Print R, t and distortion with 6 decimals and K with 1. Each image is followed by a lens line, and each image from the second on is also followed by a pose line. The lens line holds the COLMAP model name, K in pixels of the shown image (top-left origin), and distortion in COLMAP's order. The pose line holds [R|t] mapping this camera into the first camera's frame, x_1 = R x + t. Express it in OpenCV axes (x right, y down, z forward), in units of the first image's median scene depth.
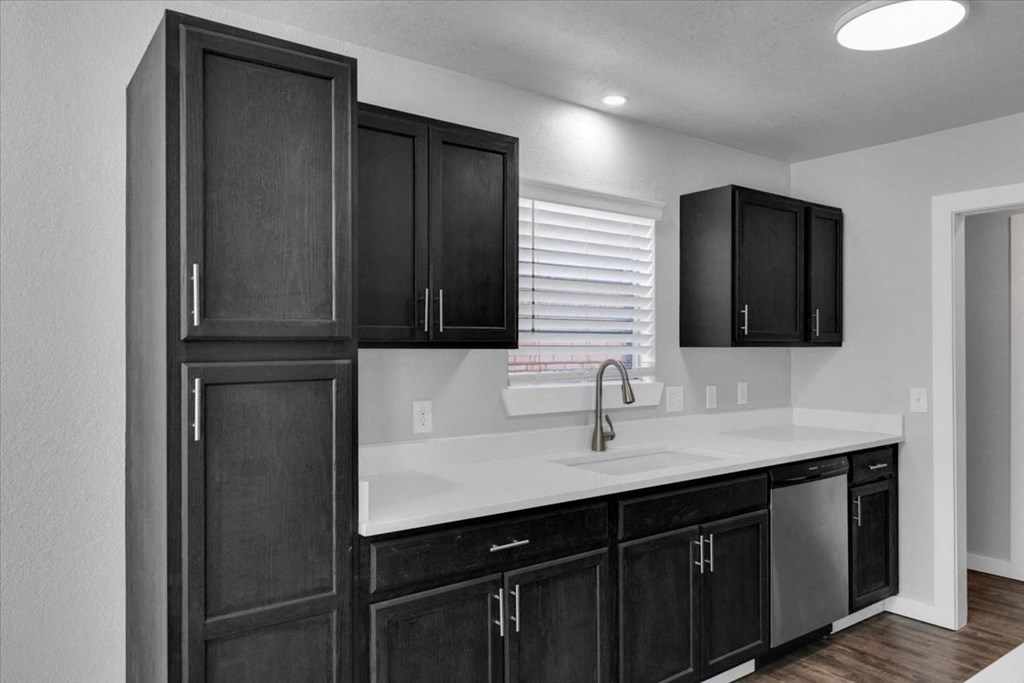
lens RADIAL K [[705.1, 0, 509.4], [0, 705.1, 339.3], [0, 0, 1]] dist [0.001605, -0.006367]
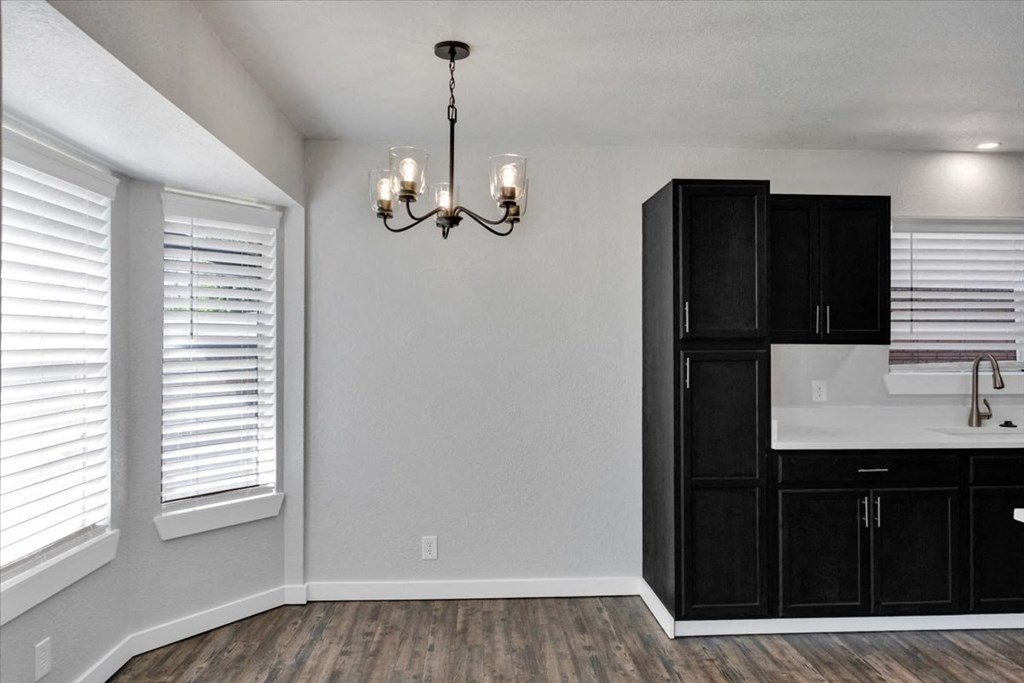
lens RADIAL K [[705.1, 0, 504.0], [0, 705.1, 333.1], [0, 0, 1]] dist [0.001605, -0.006367]
pose [[0.833351, -0.001888, -0.552741, 0.180552], [0.001434, 0.999998, -0.001254, -0.011117], [0.552743, 0.000253, 0.833352, -0.742847]]
